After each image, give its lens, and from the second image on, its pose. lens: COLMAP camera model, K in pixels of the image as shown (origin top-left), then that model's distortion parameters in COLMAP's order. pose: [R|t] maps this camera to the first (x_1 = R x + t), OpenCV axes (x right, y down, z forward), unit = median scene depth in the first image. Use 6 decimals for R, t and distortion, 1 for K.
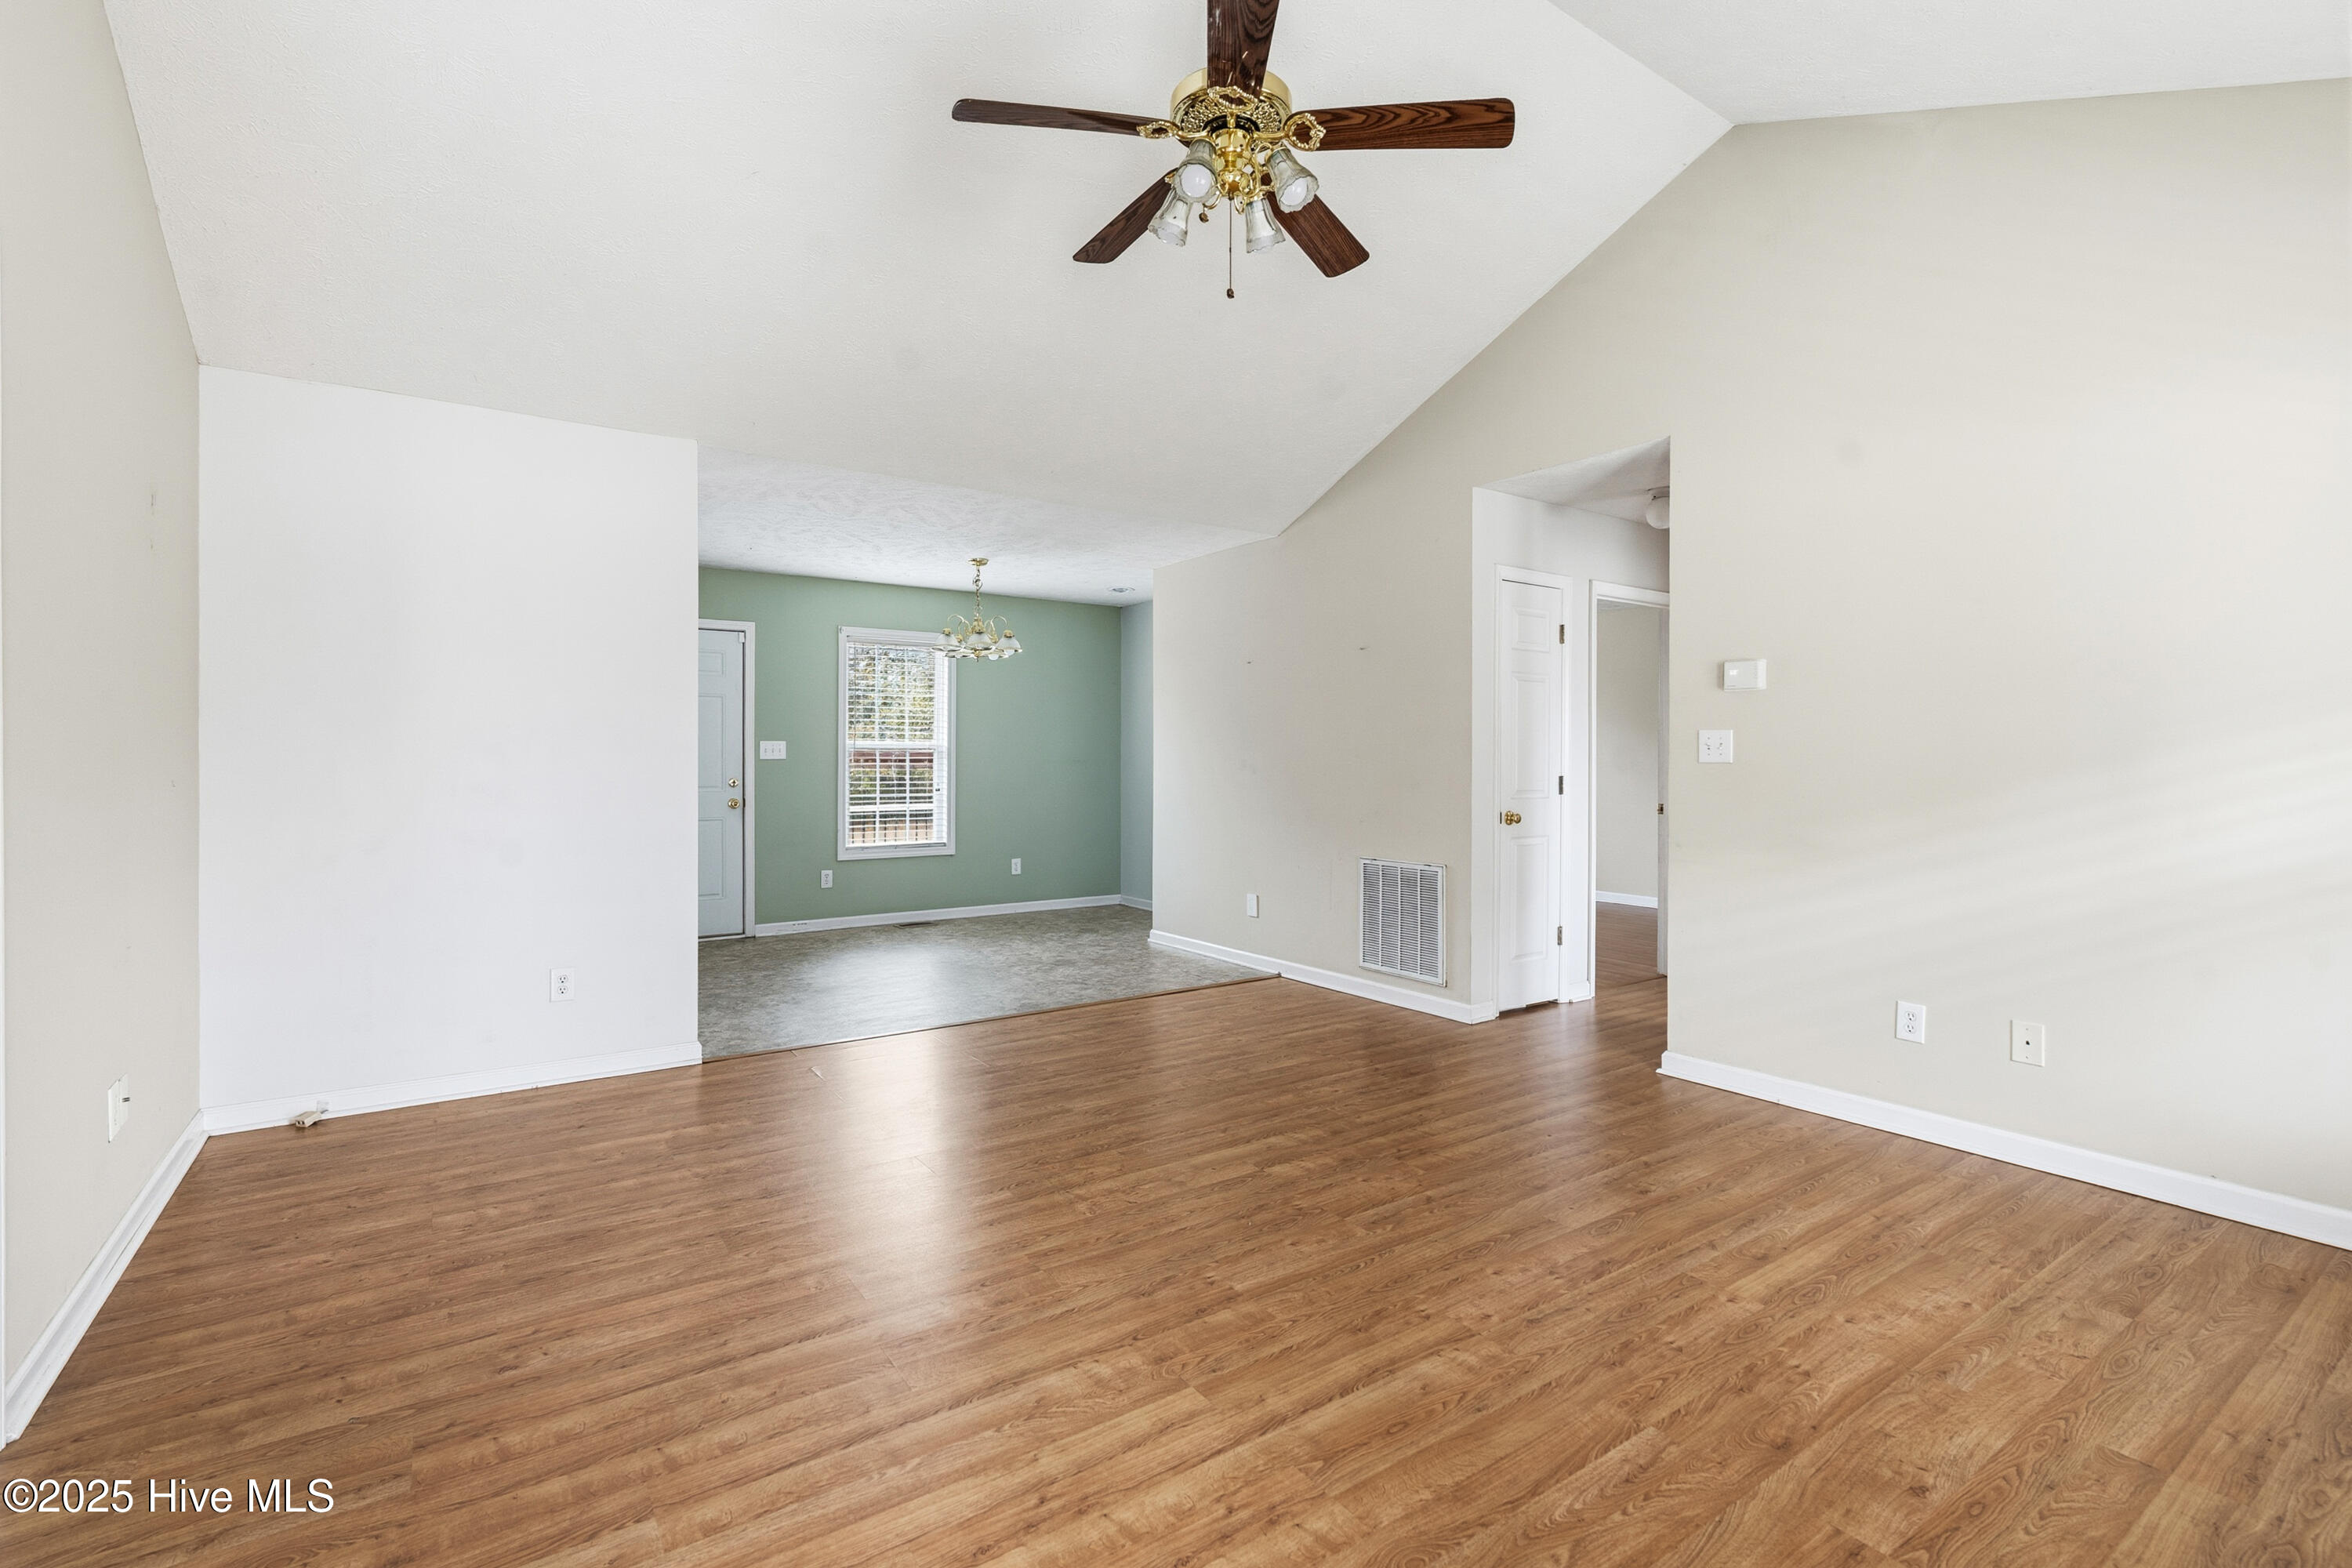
lens RADIAL K [[1053.5, 0, 1177.4], [0, 1053.5, 766.0], [0, 0, 1]] dist [-0.012158, 0.005425]
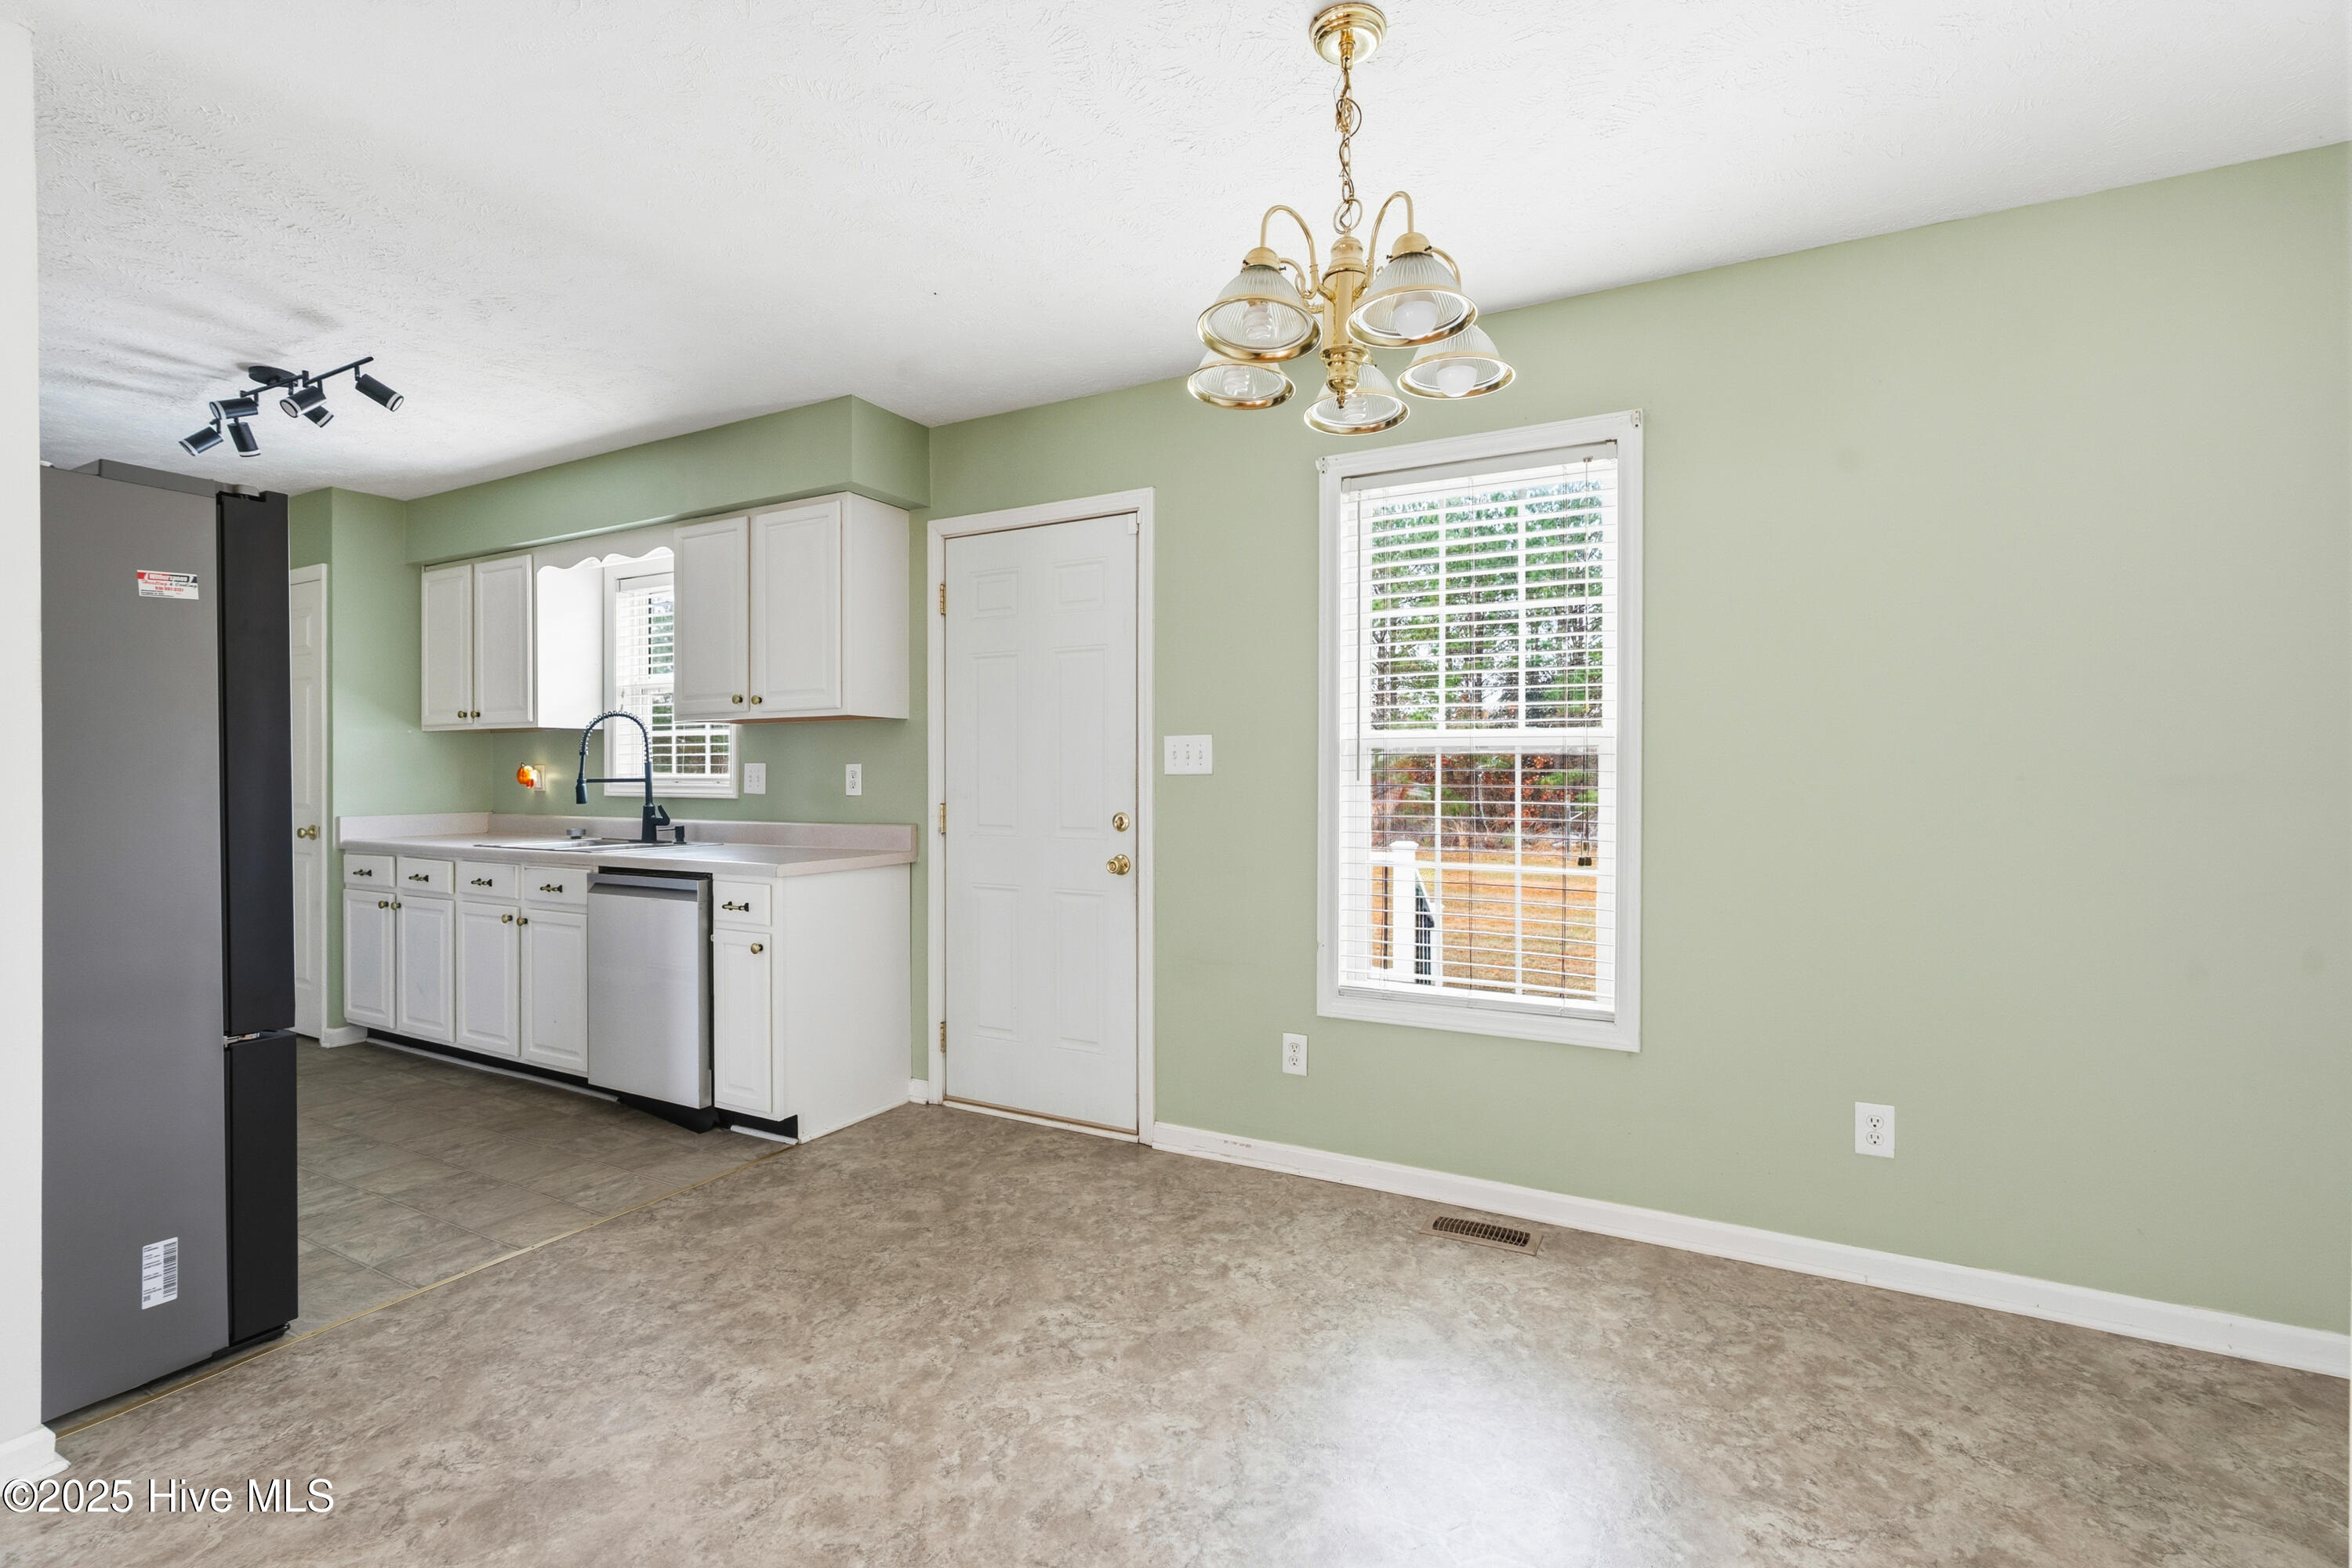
lens RADIAL K [[1053.5, 0, 1181.5], [0, 1053.5, 778.6], [0, 0, 1]] dist [-0.012158, 0.005425]
pose [[0.454432, 0.002167, -0.890779, 0.075183], [-0.007326, 0.999972, -0.001304, -0.010964], [0.890751, 0.007118, 0.454435, 2.144466]]
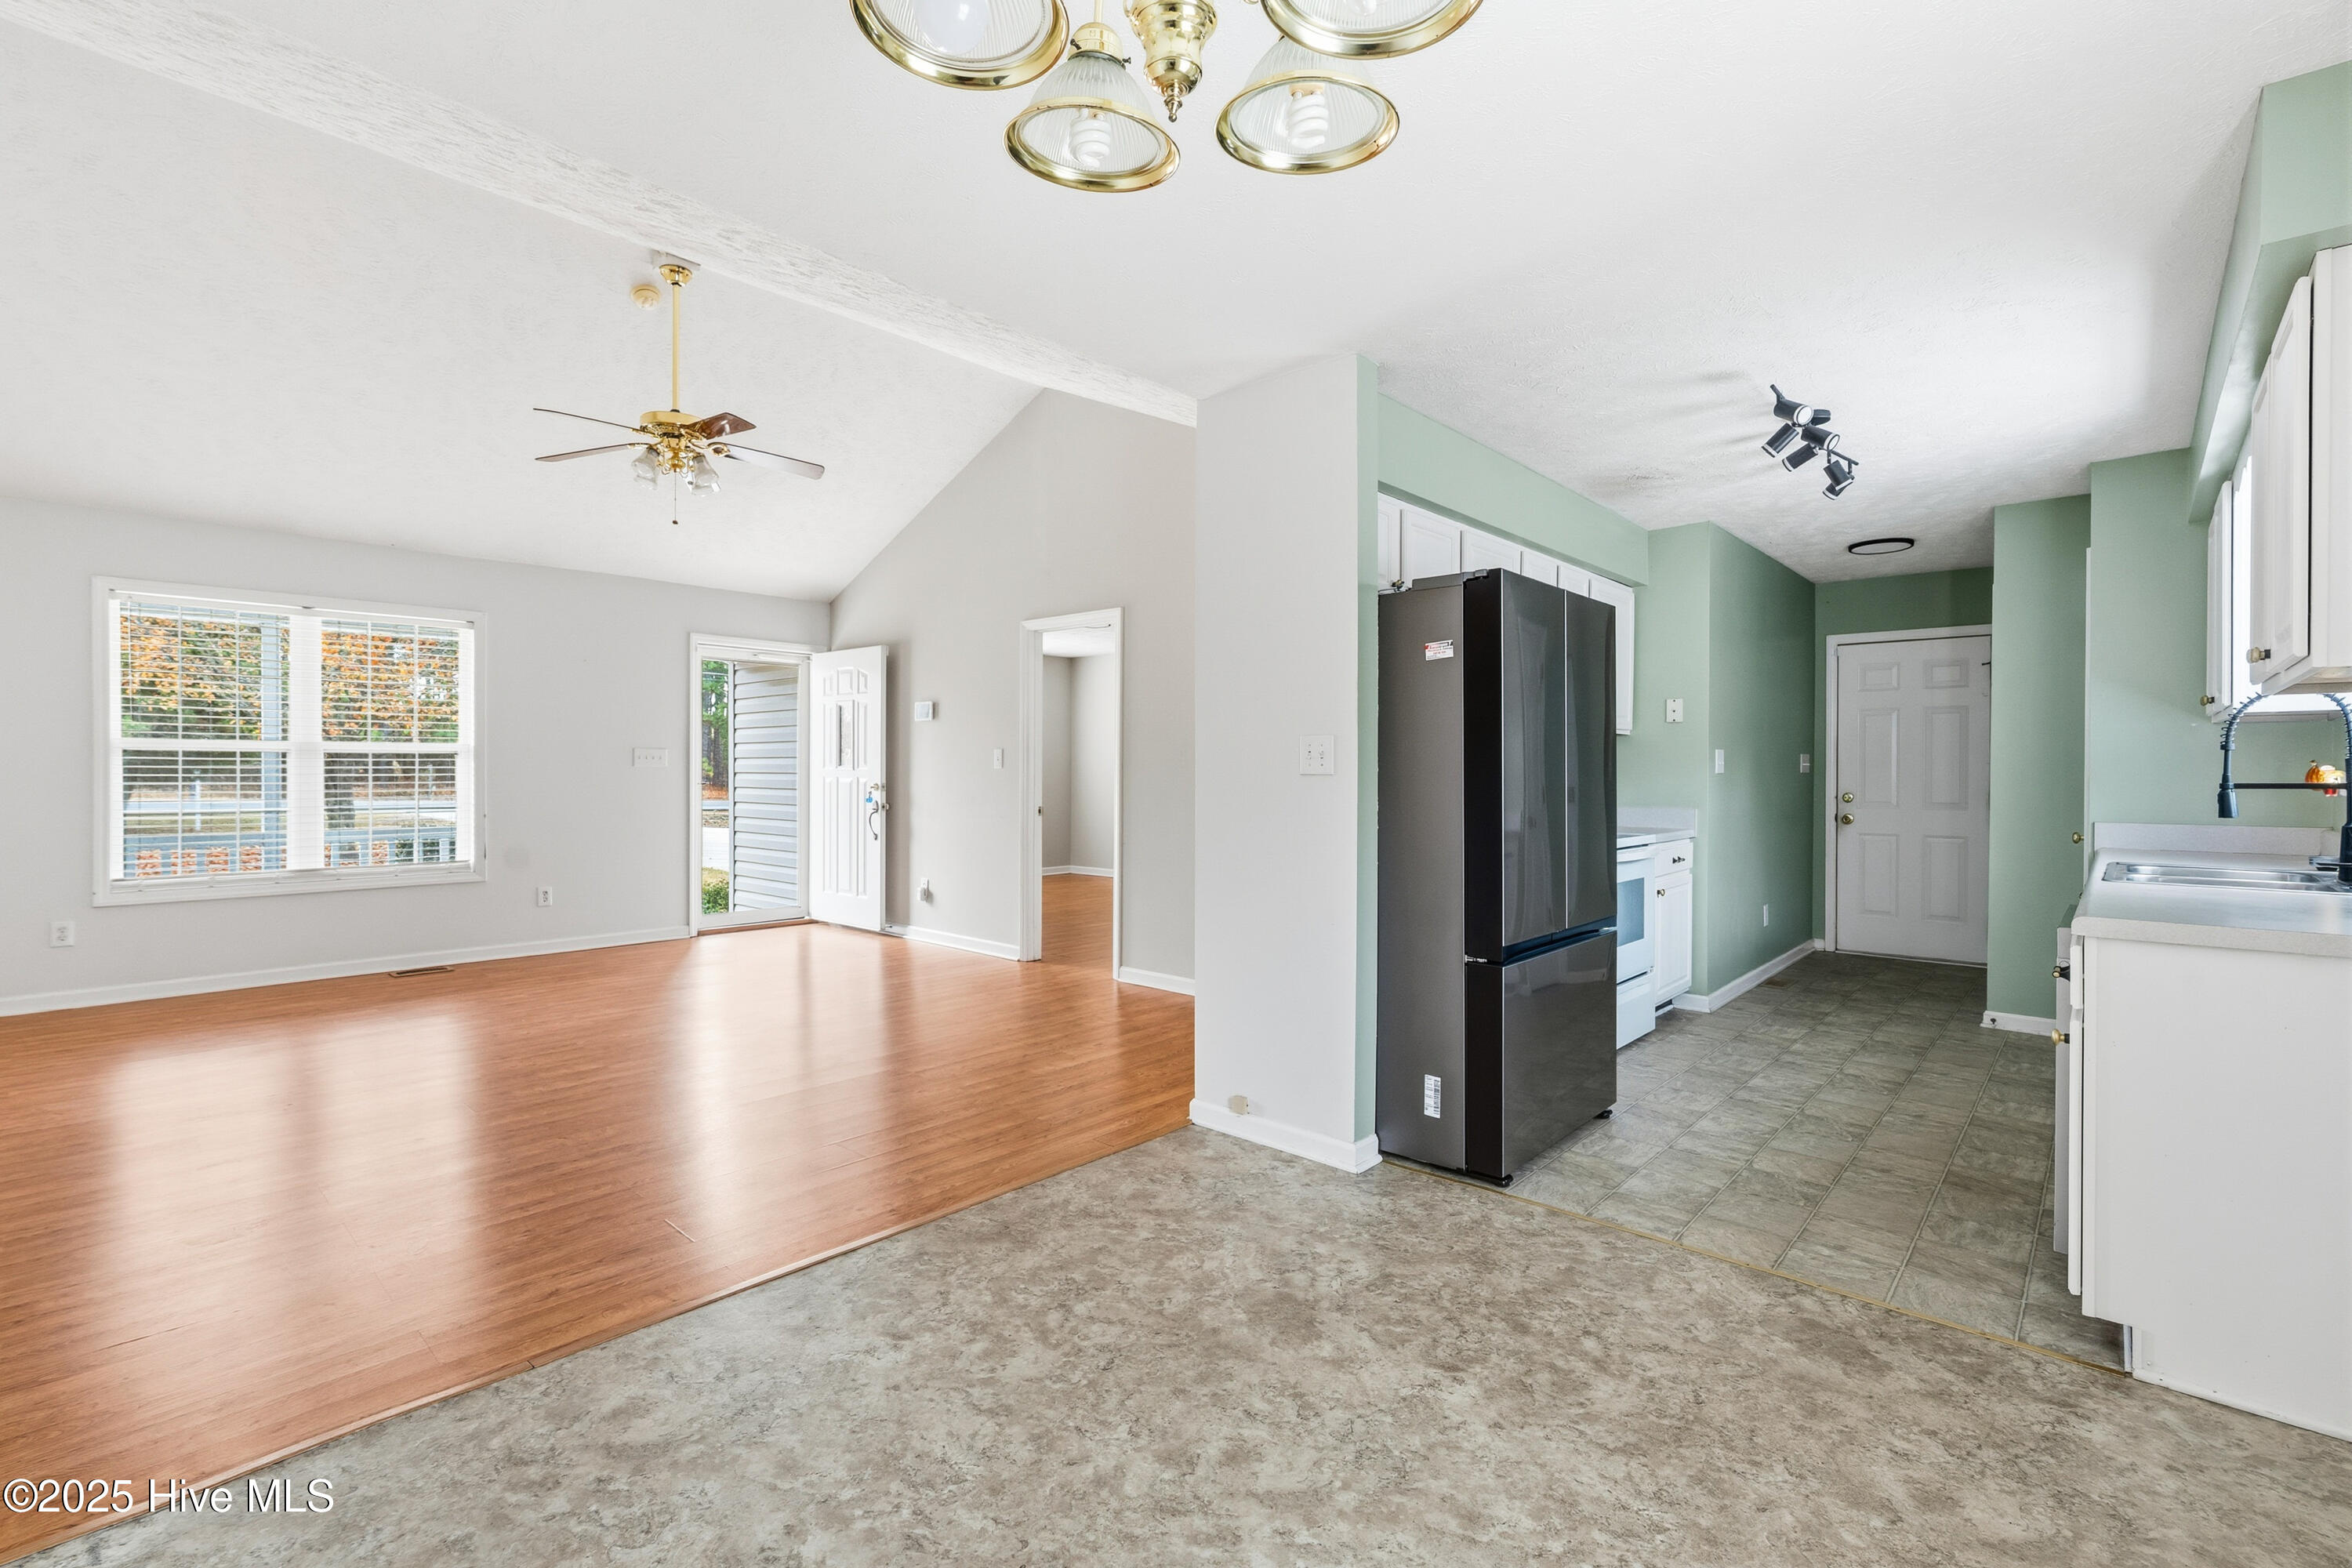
lens RADIAL K [[1053.5, 0, 1182.3], [0, 1053.5, 777.3], [0, 0, 1]] dist [-0.012158, 0.005425]
pose [[-0.975142, -0.003848, -0.221549, -0.411214], [-0.007396, 0.999857, 0.015191, -0.021369], [0.221459, 0.016452, -0.975031, 2.929647]]
